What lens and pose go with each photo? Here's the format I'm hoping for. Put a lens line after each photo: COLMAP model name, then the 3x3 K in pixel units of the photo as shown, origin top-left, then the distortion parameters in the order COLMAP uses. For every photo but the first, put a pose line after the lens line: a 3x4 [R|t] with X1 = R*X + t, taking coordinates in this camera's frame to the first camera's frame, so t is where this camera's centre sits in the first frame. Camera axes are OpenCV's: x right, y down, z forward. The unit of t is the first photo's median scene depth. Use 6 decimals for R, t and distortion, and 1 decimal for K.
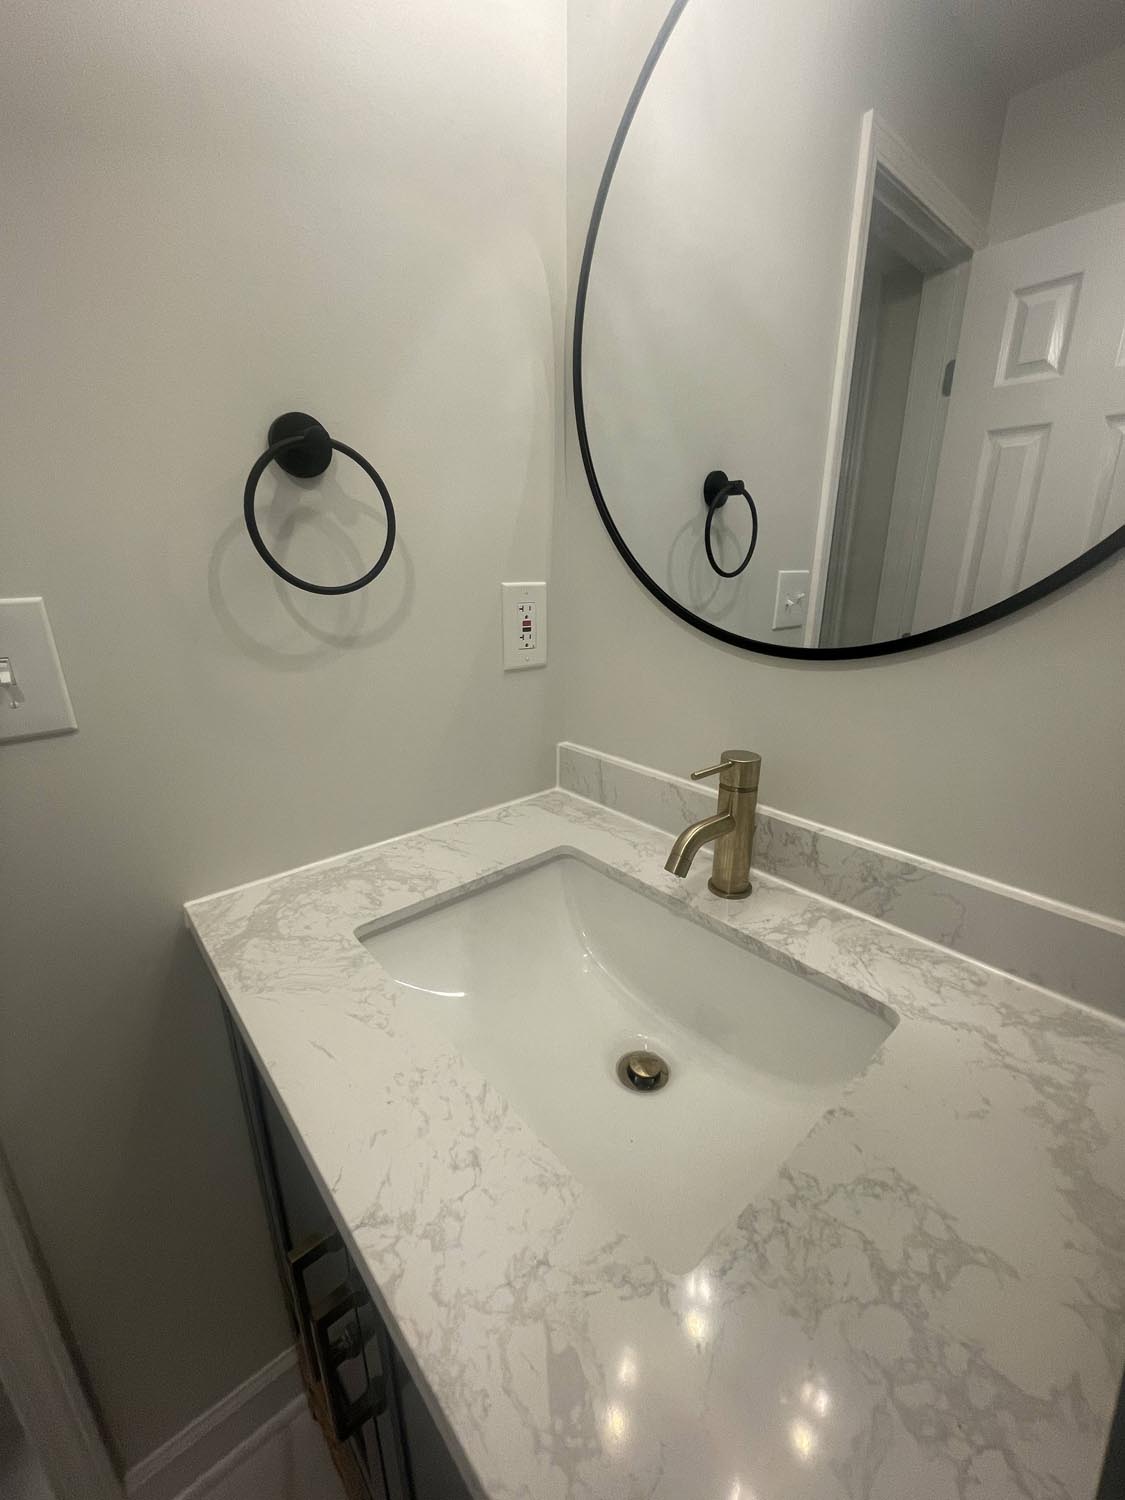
lens RADIAL K [[610.9, 0, 566.7], [0, 610.9, 753.8], [0, 0, 1]] dist [-0.001895, -0.000580]
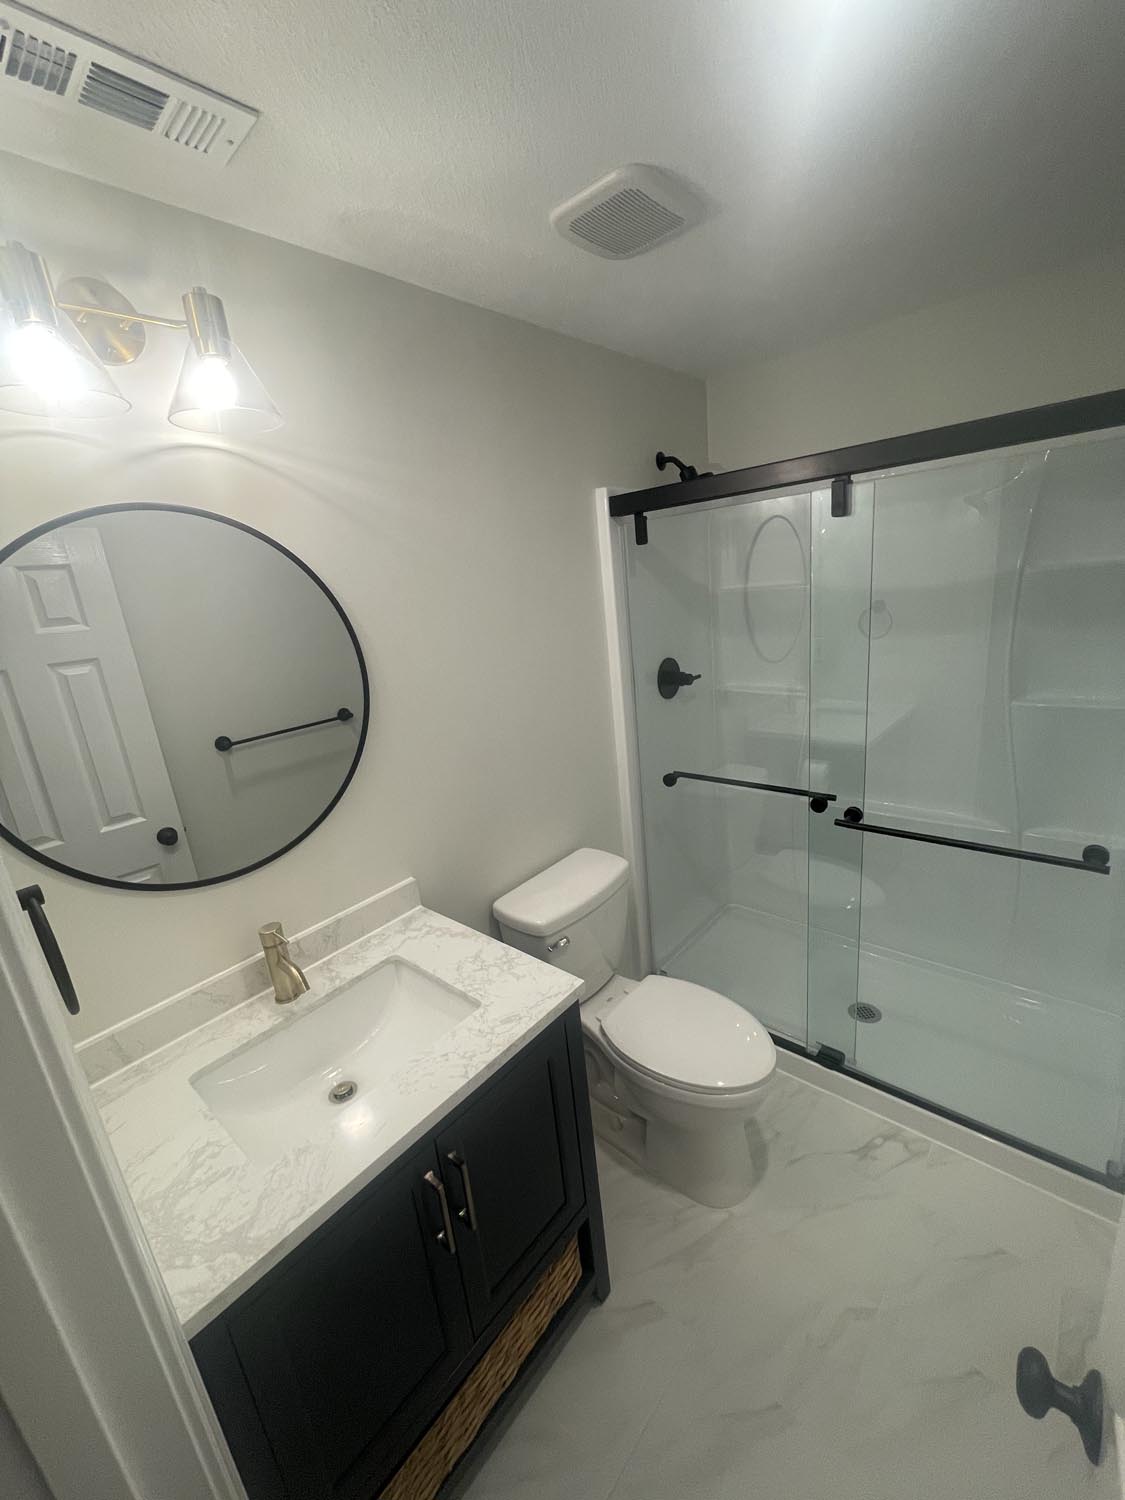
lens RADIAL K [[610.9, 0, 563.5], [0, 610.9, 749.1], [0, 0, 1]] dist [-0.001895, -0.000580]
pose [[-0.138672, -0.251907, 0.957765, -1.404293], [0.395397, 0.872601, 0.286756, -0.617668], [-0.907982, 0.418462, -0.021402, 0.005153]]
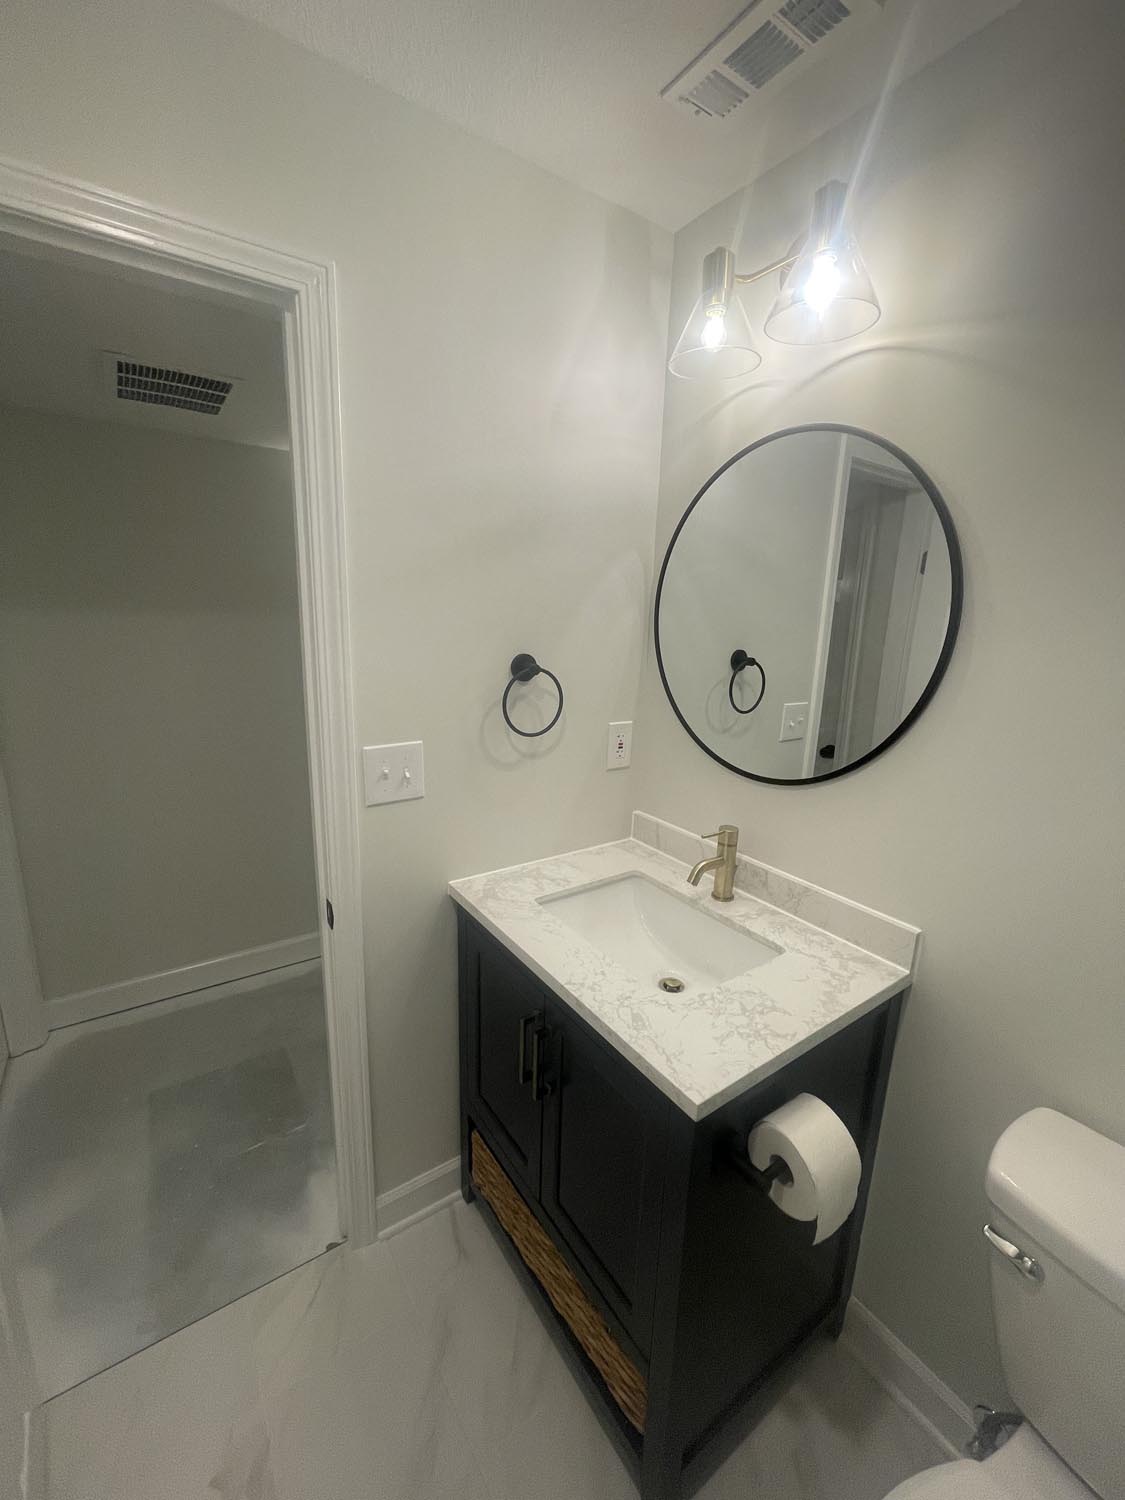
lens RADIAL K [[610.9, 0, 566.3], [0, 610.9, 750.7], [0, 0, 1]] dist [-0.001895, -0.000580]
pose [[0.993262, 0.056674, -0.101092, -0.053418], [-0.065172, 0.994430, -0.082840, -0.046780], [0.095834, 0.088870, 0.991422, -1.012313]]
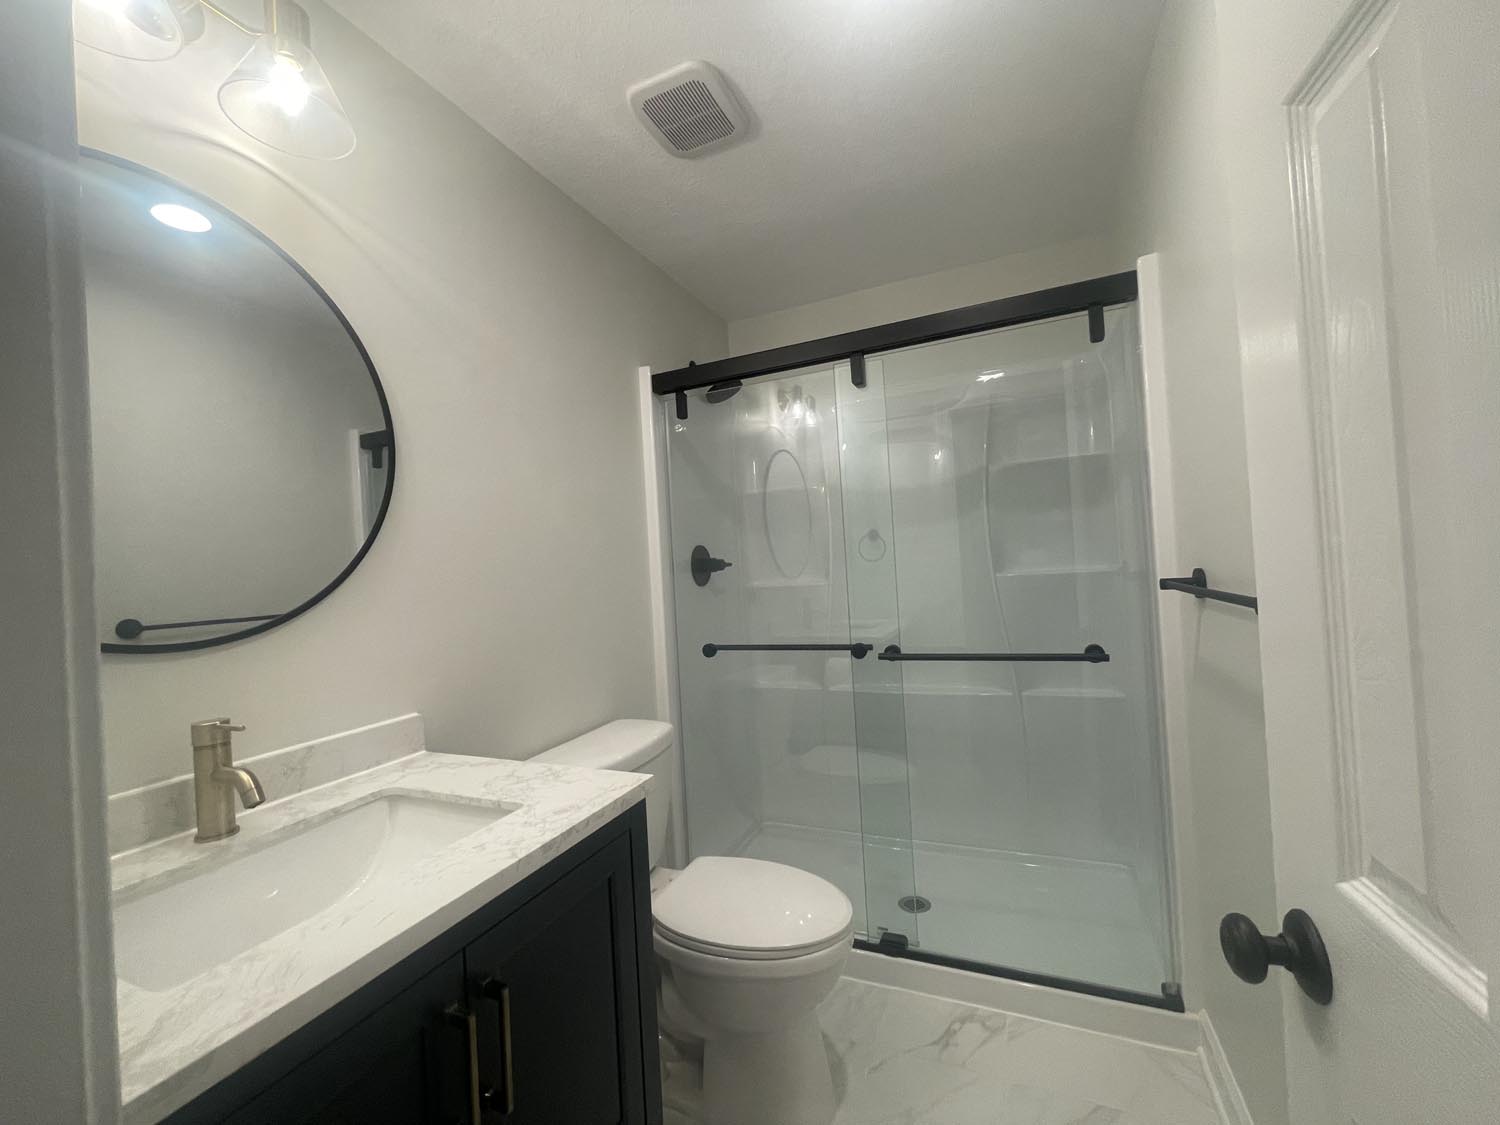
lens RADIAL K [[610.9, 0, 750.8], [0, 610.9, 560.8], [0, 0, 1]] dist [-0.001895, -0.000580]
pose [[-0.430741, 0.034743, 0.901807, -1.343775], [0.329966, 0.936136, 0.121540, -0.091385], [-0.839991, 0.349918, -0.414696, 0.425888]]
